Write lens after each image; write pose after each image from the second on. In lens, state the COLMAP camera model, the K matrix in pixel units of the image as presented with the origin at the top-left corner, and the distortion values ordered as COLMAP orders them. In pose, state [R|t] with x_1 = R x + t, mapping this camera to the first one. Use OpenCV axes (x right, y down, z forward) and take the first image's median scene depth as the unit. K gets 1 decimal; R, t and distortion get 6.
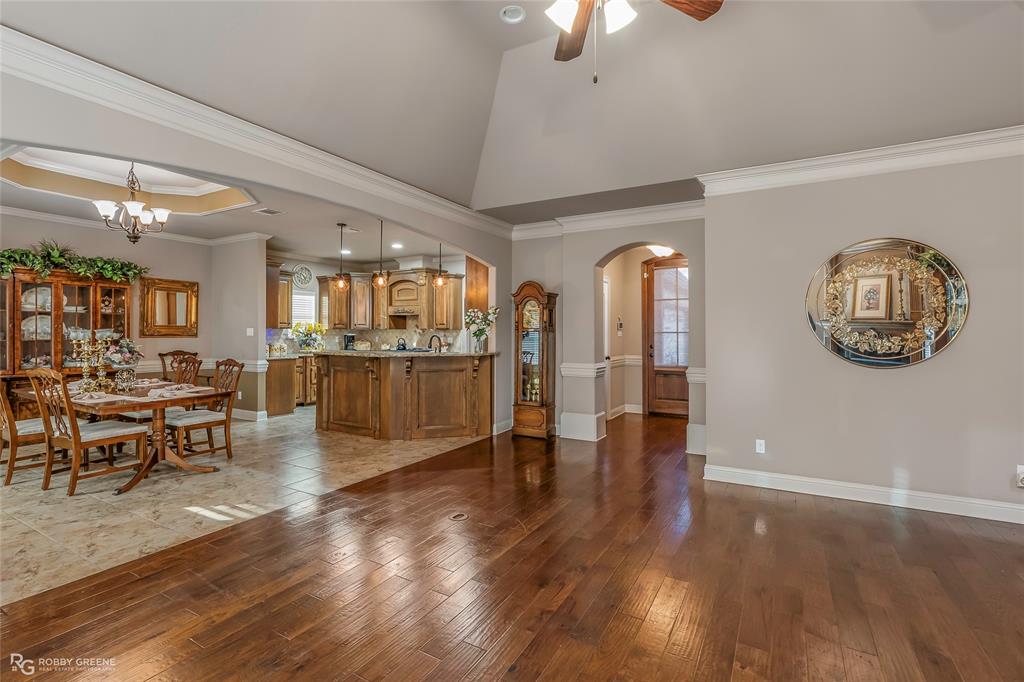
lens RADIAL K [[477.4, 0, 514.2], [0, 477.4, 331.3], [0, 0, 1]] dist [-0.001765, 0.000490]
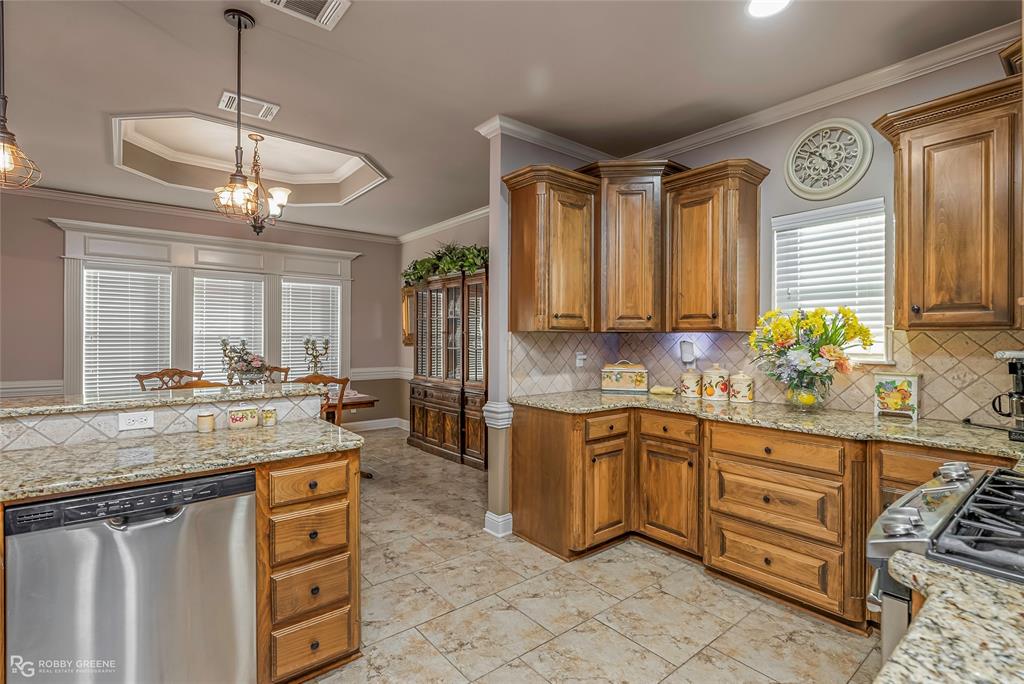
lens RADIAL K [[477.4, 0, 513.9], [0, 477.4, 343.2], [0, 0, 1]] dist [-0.001765, 0.000490]
pose [[-0.374344, 0.003940, -0.927282, -0.086124], [-0.003279, 0.999979, 0.005573, 0.001679], [0.927284, 0.005127, -0.374323, 0.916525]]
